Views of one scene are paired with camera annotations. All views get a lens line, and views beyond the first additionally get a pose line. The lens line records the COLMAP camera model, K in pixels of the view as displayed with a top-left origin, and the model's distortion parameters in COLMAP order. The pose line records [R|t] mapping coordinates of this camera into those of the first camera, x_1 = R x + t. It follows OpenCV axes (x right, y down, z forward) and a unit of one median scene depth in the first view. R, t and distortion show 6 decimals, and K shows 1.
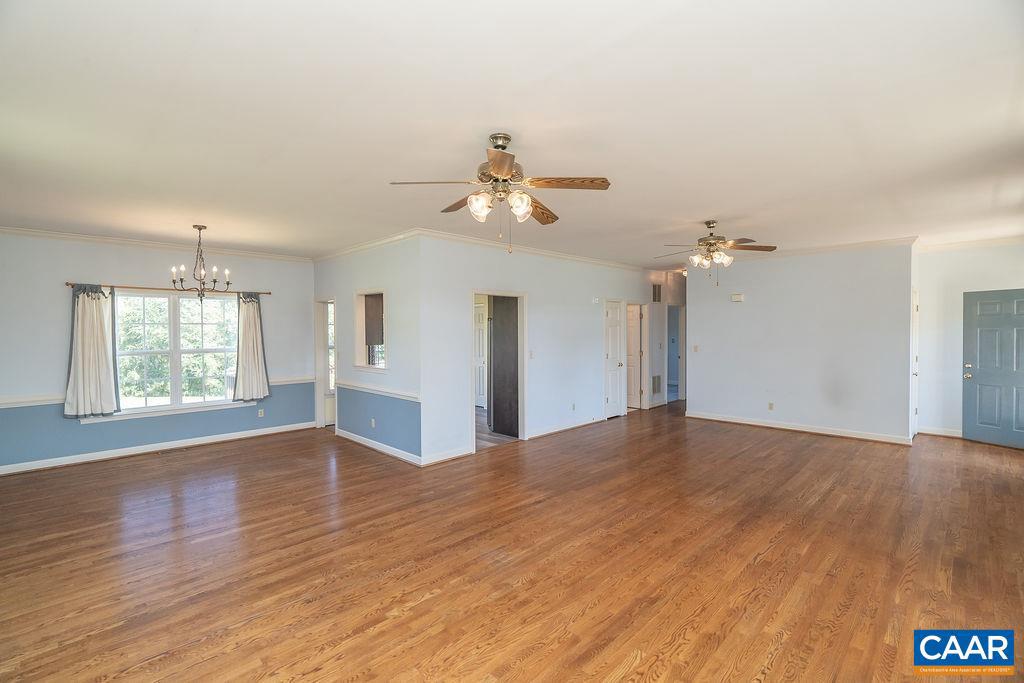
lens RADIAL K [[462.6, 0, 509.8], [0, 462.6, 336.2], [0, 0, 1]] dist [-0.009736, 0.002740]
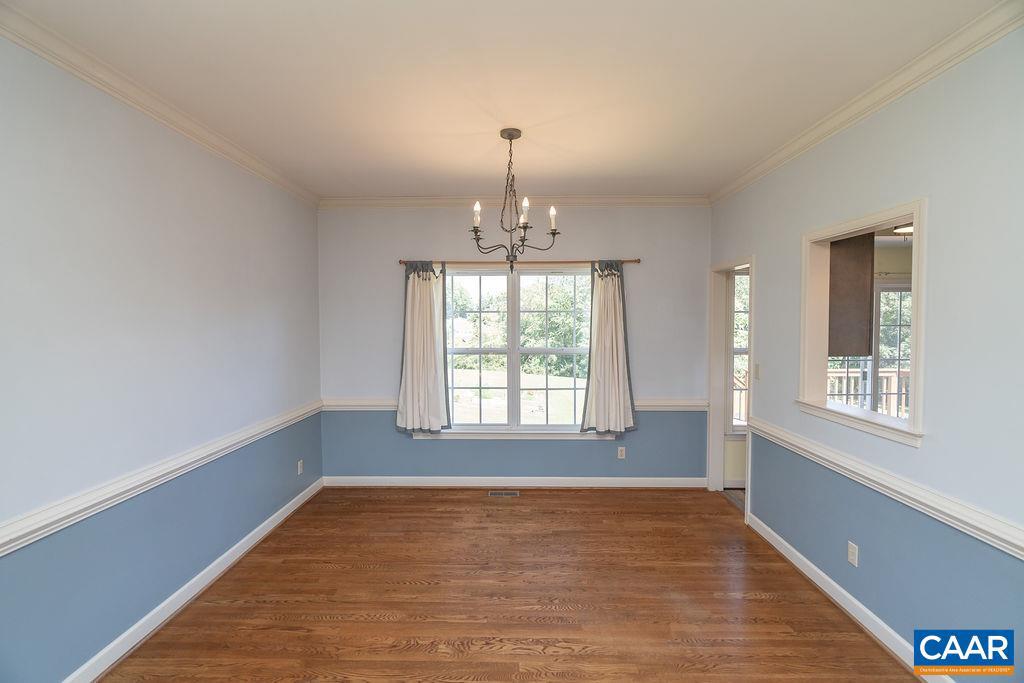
lens RADIAL K [[462.6, 0, 515.2], [0, 462.6, 340.7], [0, 0, 1]] dist [-0.009736, 0.002740]
pose [[0.707828, 0.034064, -0.705563, -0.209153], [-0.011949, 0.999271, 0.036257, -0.007723], [0.706283, -0.017233, 0.707719, 0.468986]]
